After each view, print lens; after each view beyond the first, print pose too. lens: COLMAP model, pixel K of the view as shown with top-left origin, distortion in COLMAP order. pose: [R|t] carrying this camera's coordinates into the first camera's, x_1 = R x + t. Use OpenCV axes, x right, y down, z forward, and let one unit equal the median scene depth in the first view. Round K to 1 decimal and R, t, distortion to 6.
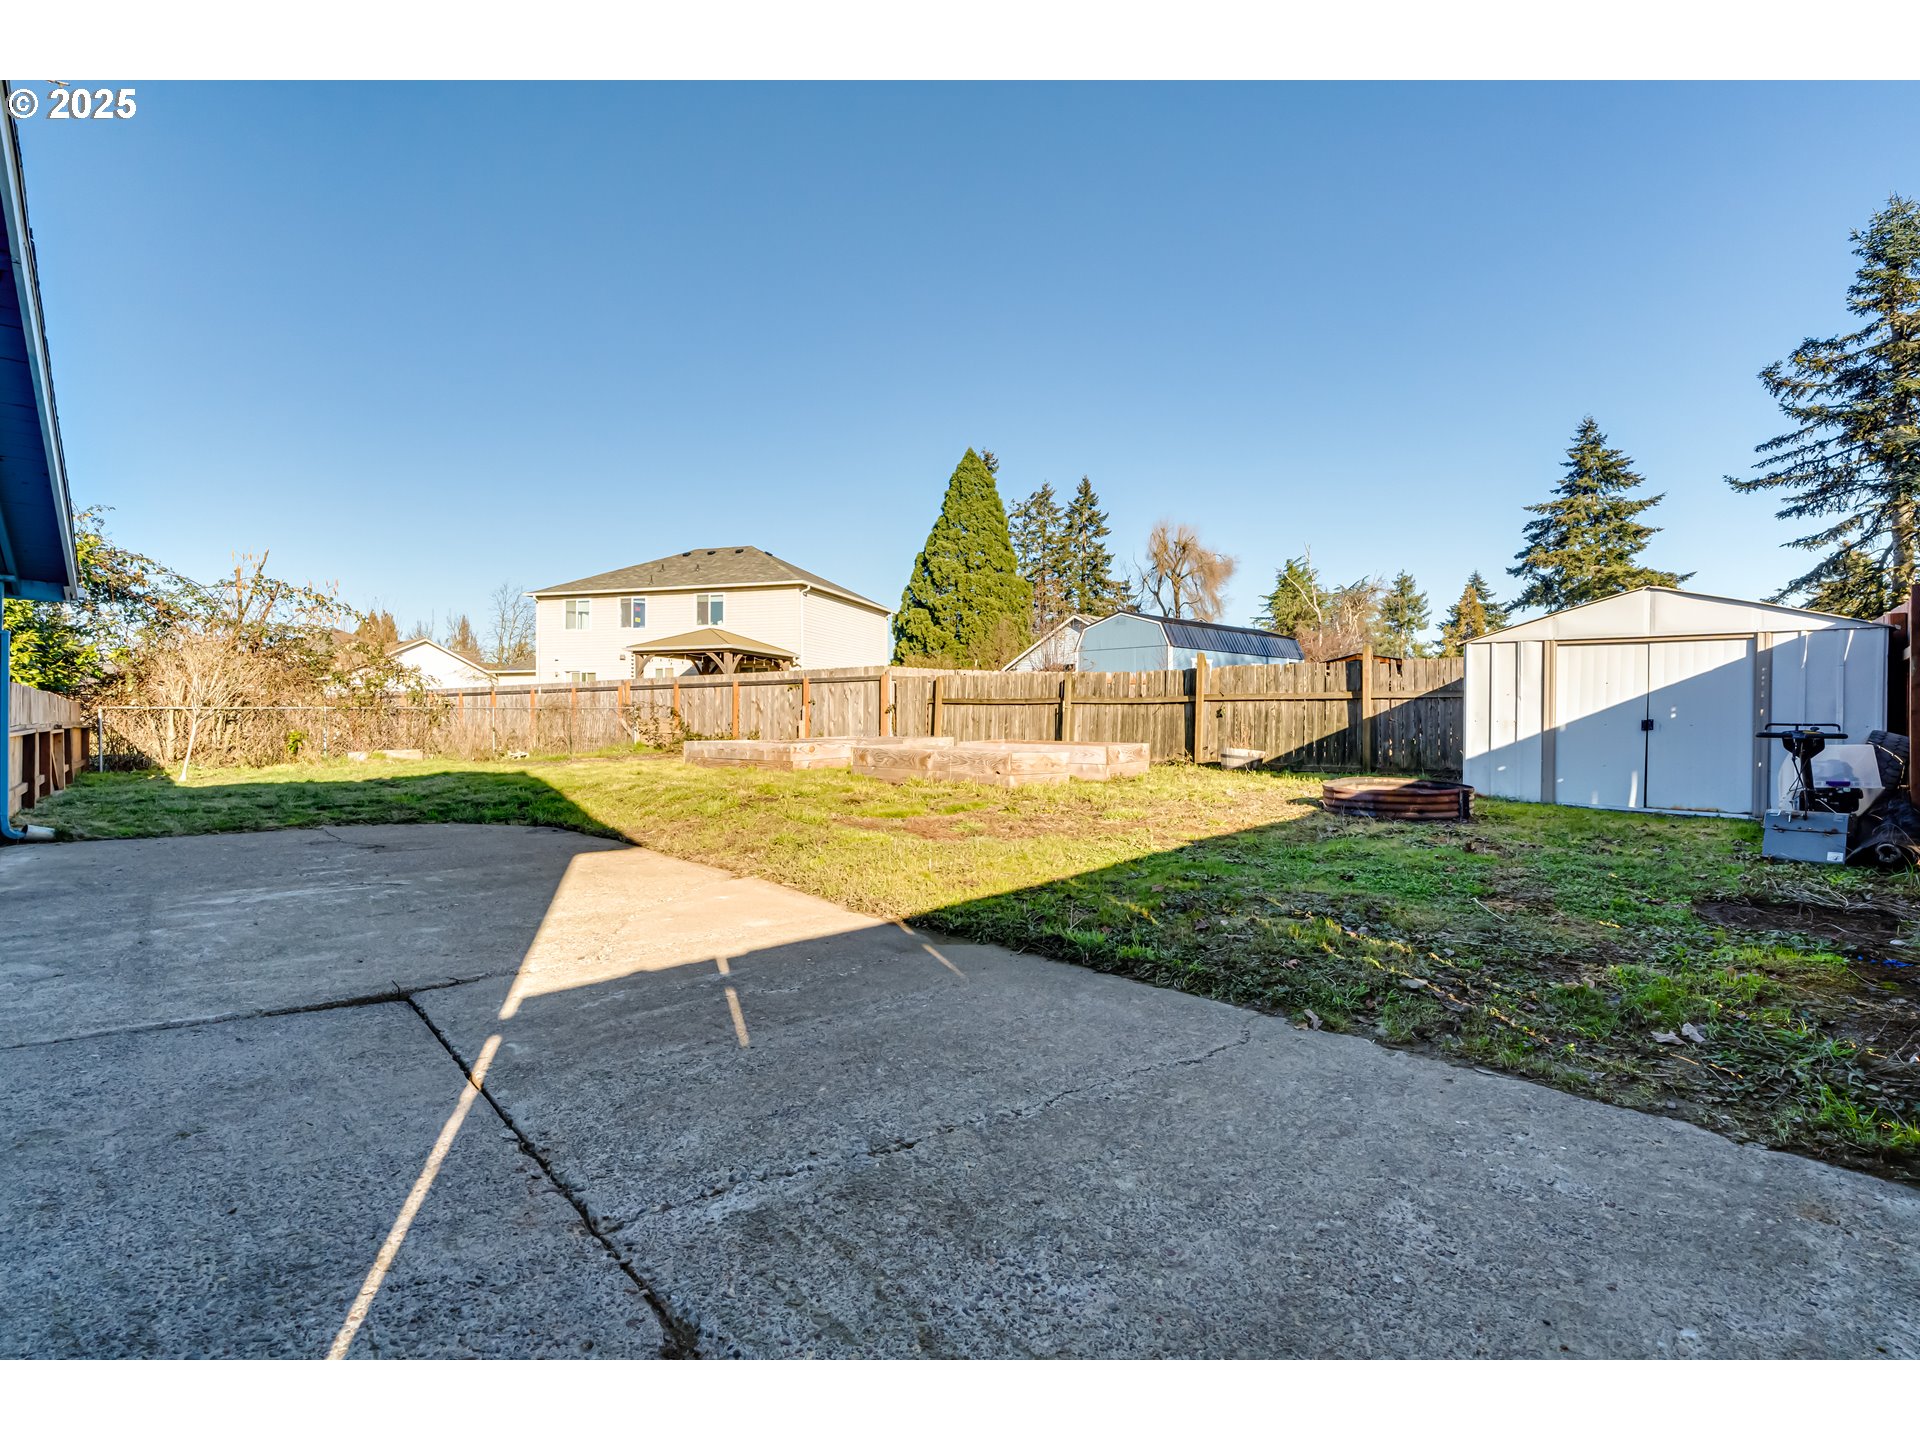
lens RADIAL K [[914.4, 0, 957.2], [0, 914.4, 723.8], [0, 0, 1]] dist [0.000419, 0.000092]
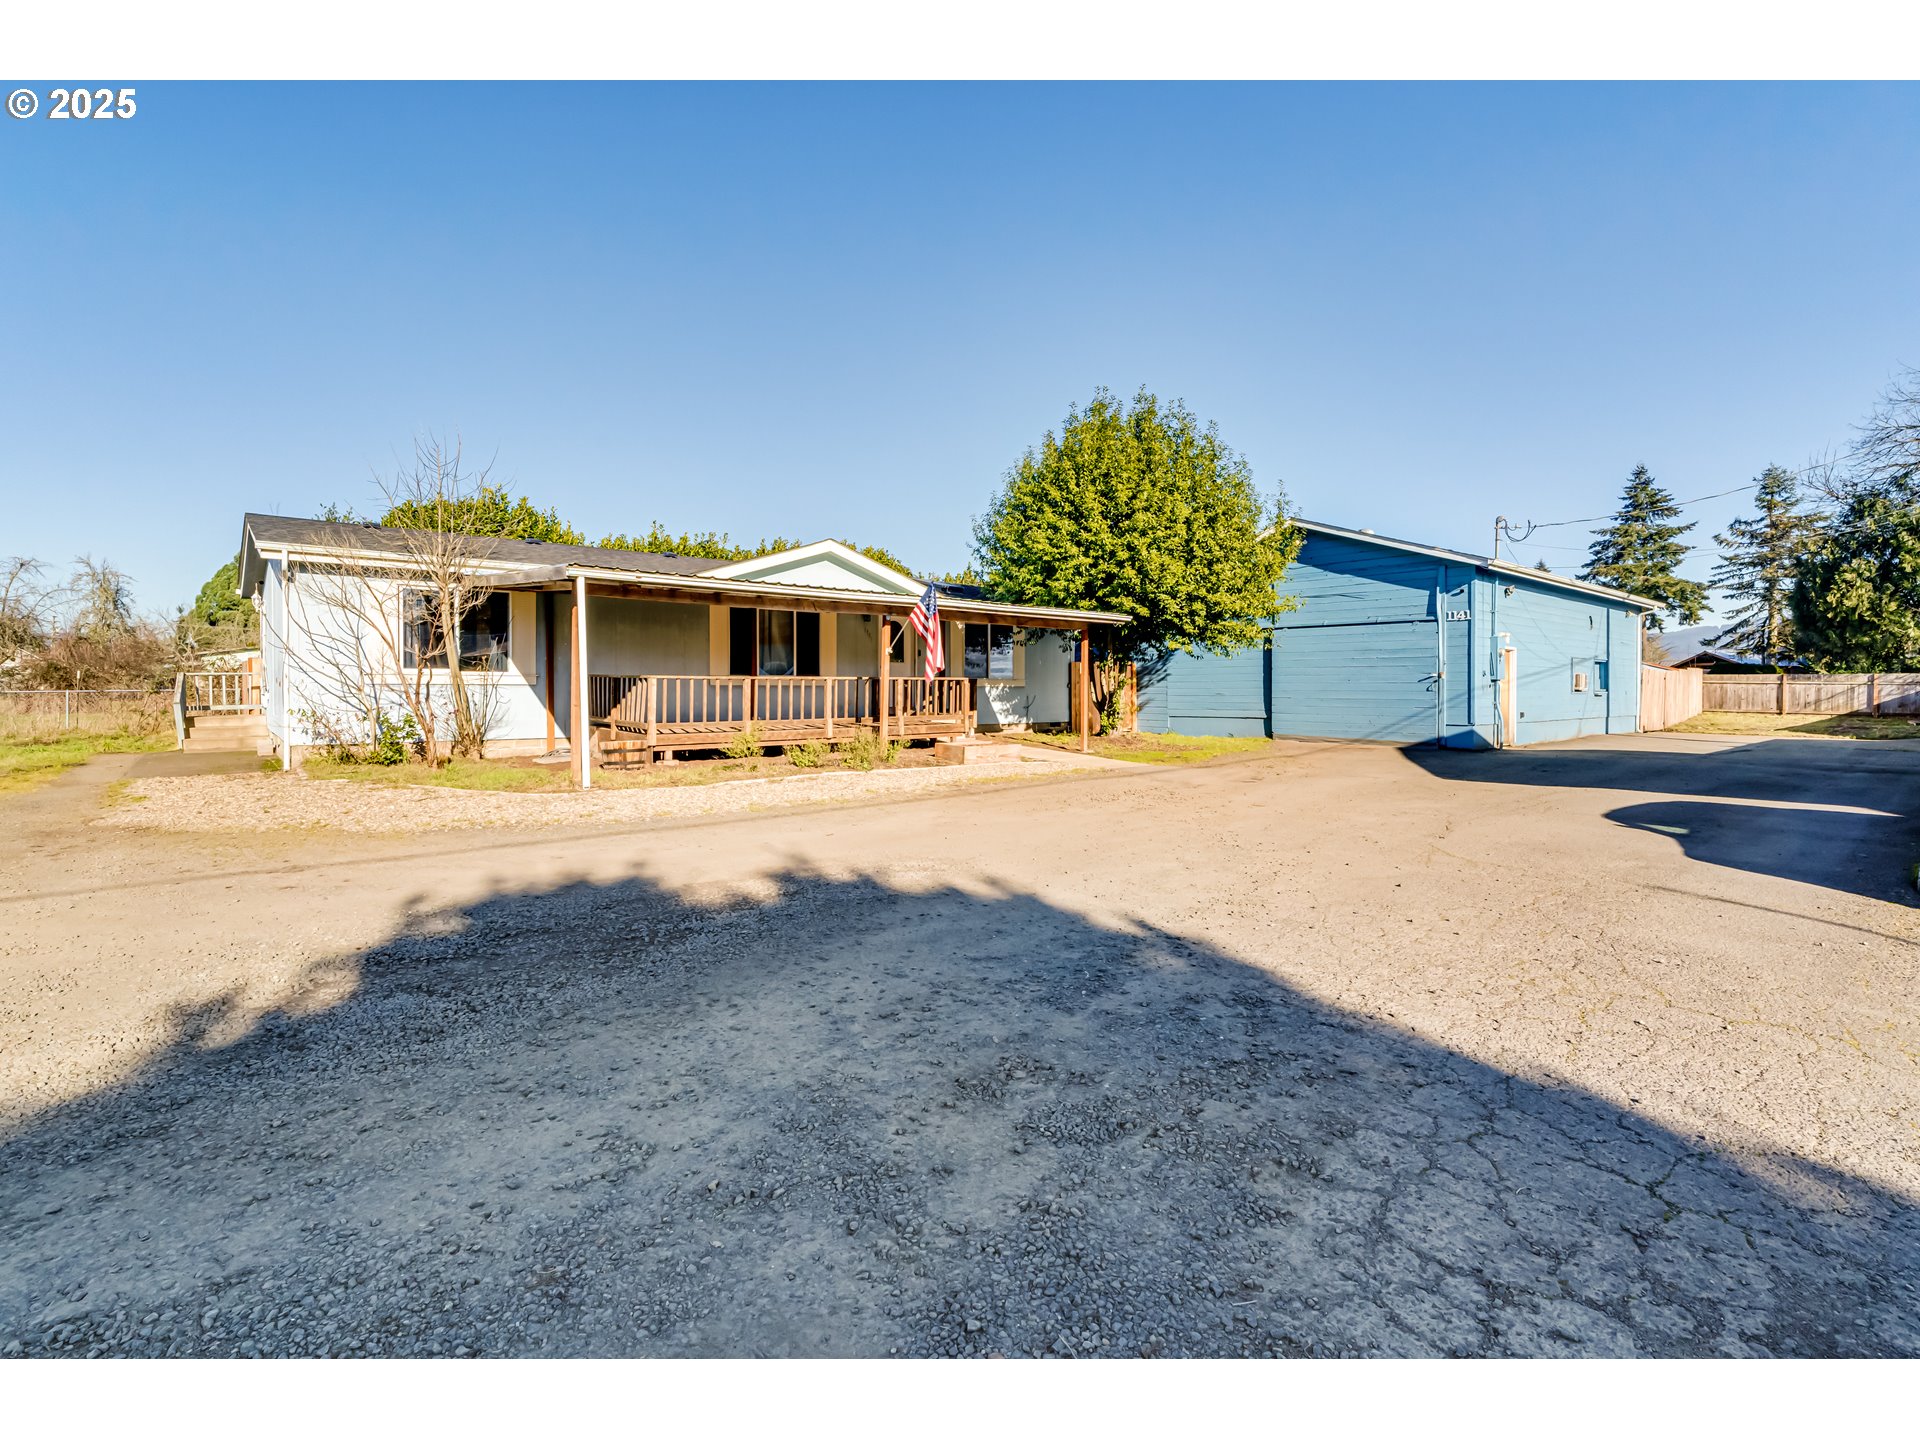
lens RADIAL K [[877.0, 0, 961.0], [0, 877.0, 701.1], [0, 0, 1]] dist [-0.003878, 0.000029]
pose [[0.998294, 0.006244, -0.058055, -0.234211], [-0.005180, 0.999816, 0.018464, -0.004358], [0.058160, -0.018132, 0.998143, -0.353590]]
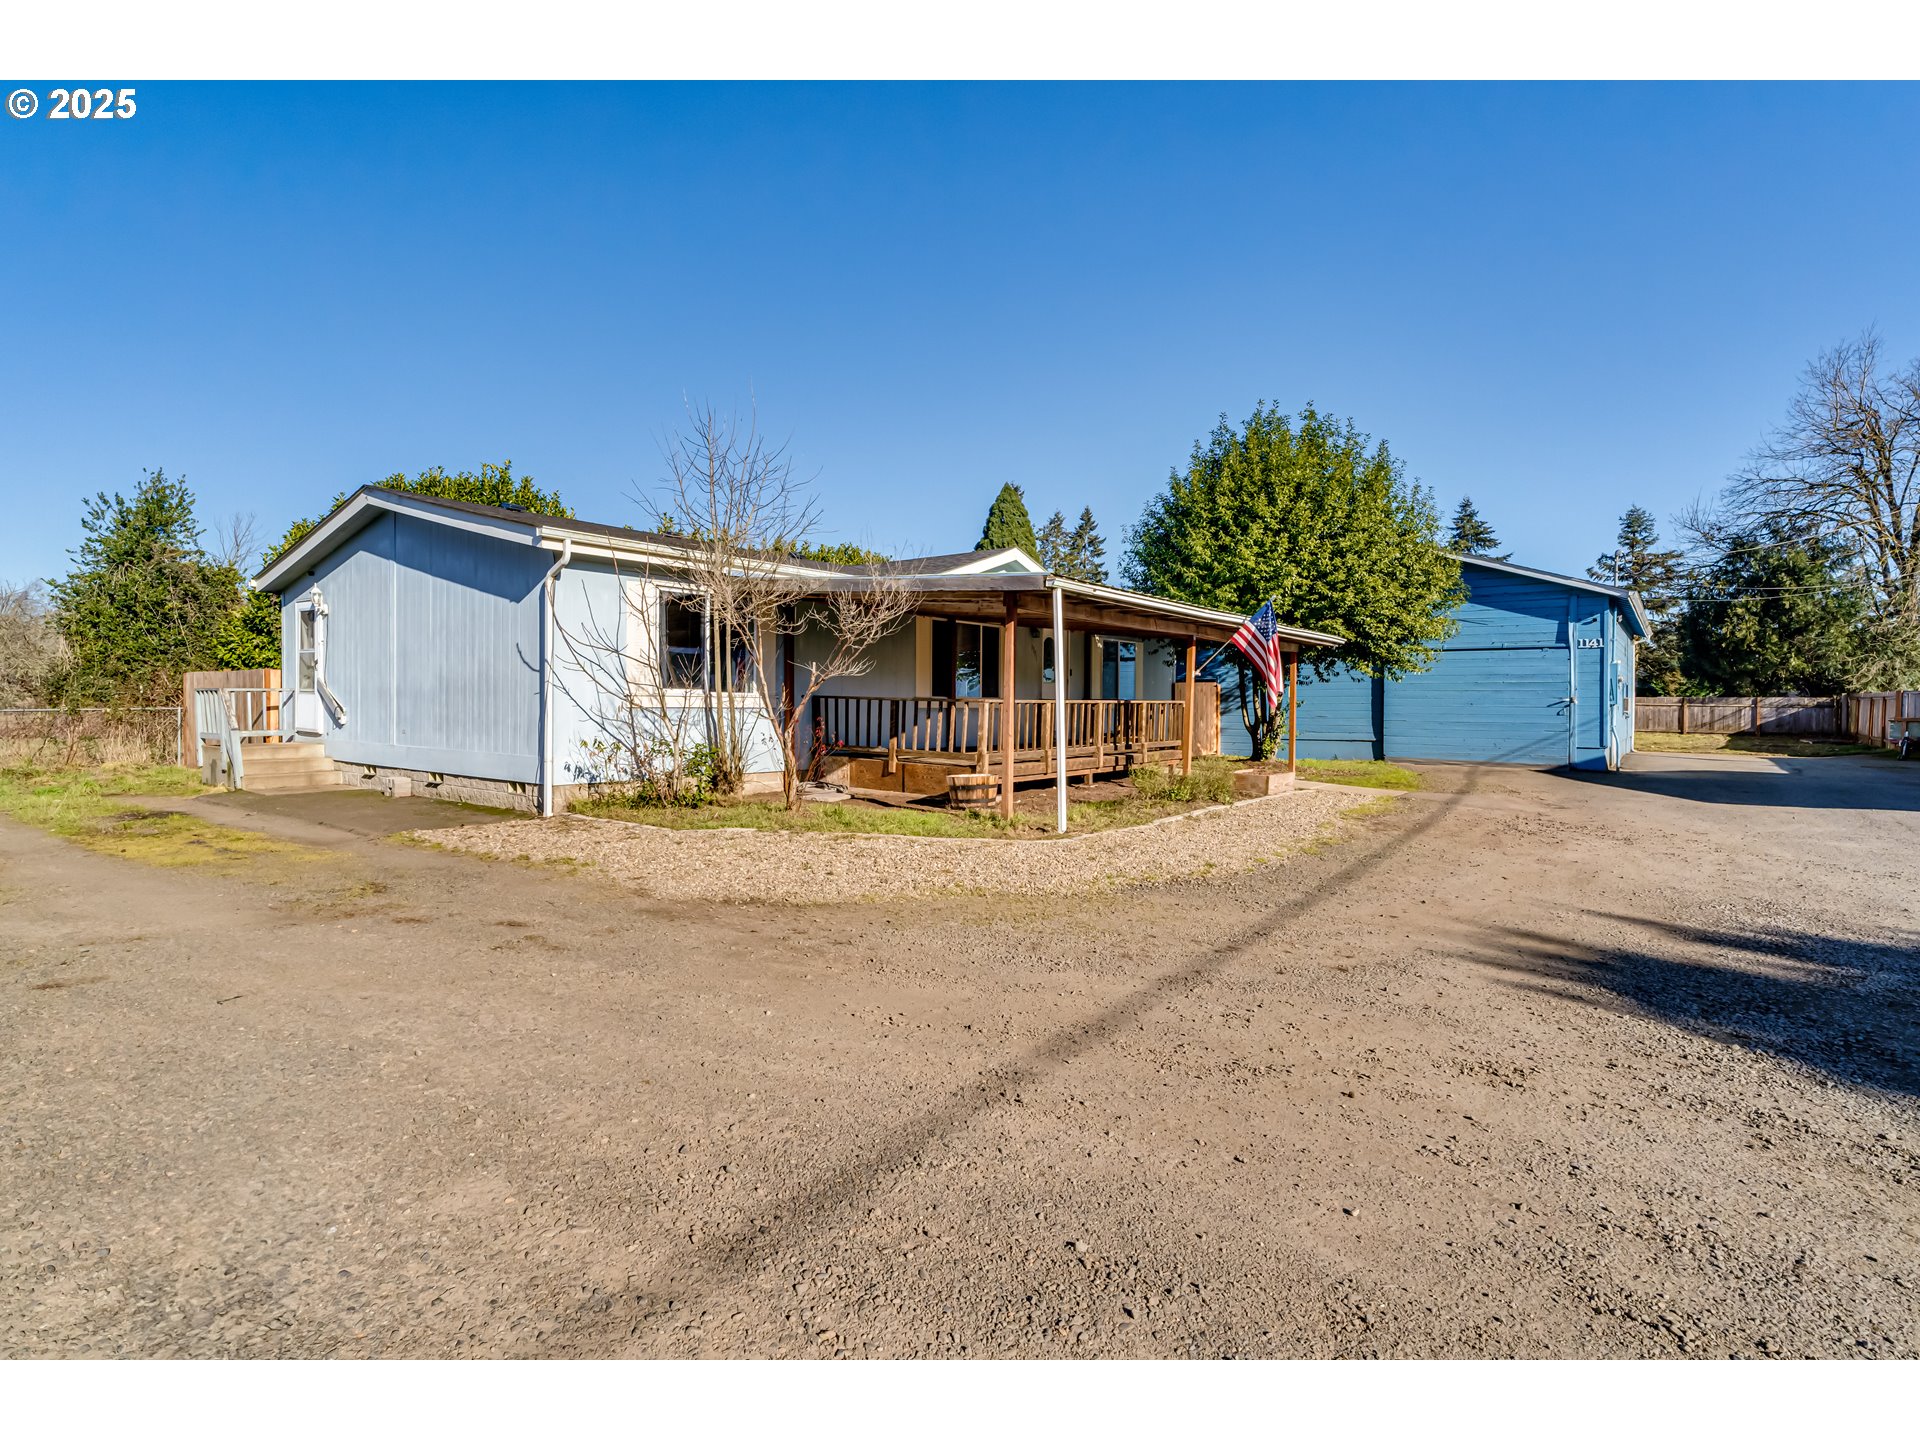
lens RADIAL K [[941.0, 0, 960.0], [0, 941.0, 720.0], [0, 0, 1]] dist [0.001230, 0.000310]
pose [[0.987568, 0.007130, 0.157031, -0.327740], [-0.010275, 0.999762, 0.019224, -0.005302], [-0.156856, -0.020599, 0.987407, -0.345580]]
